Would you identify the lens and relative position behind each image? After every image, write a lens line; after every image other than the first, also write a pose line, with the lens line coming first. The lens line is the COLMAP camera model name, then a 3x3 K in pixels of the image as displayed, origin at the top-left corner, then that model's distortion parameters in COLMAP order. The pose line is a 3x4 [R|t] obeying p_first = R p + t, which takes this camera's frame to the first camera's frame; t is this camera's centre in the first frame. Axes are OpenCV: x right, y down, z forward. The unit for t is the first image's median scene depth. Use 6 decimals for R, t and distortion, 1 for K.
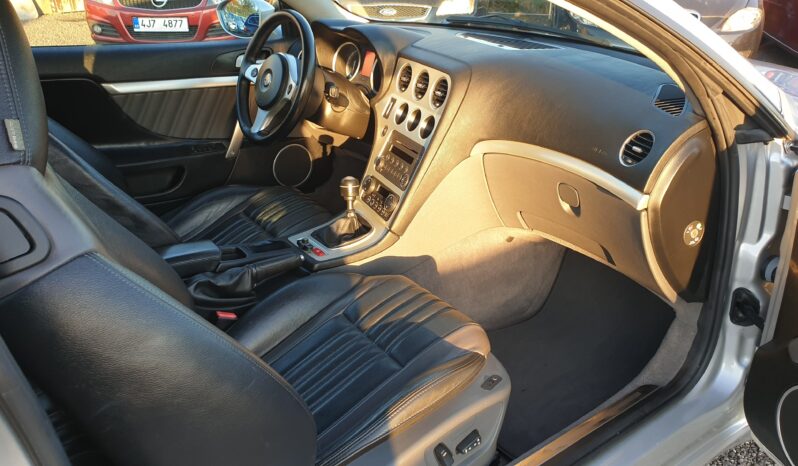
lens RADIAL K [[645.1, 0, 407.2], [0, 645.1, 229.4], [0, 0, 1]] dist [0.004570, -0.001335]
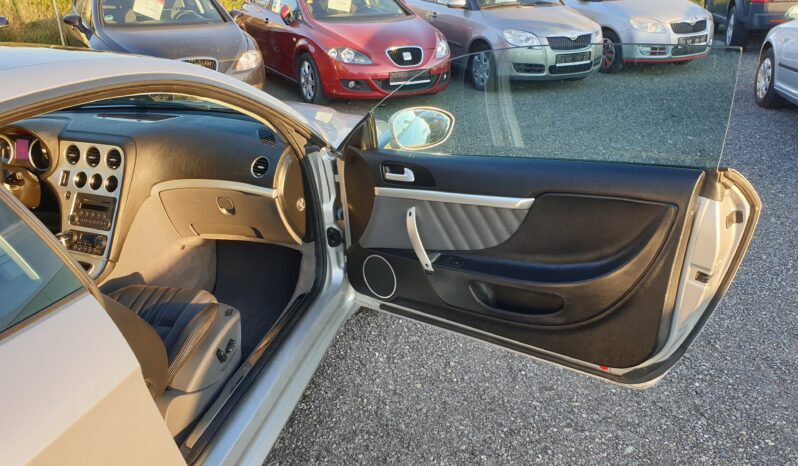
lens RADIAL K [[645.1, 0, 407.2], [0, 645.1, 229.4], [0, 0, 1]] dist [0.004570, -0.001335]
pose [[0.750765, -0.259125, 0.607624, -0.439930], [0.288709, 0.956058, 0.050995, 0.063061], [-0.594137, 0.137142, 0.792586, -0.601851]]
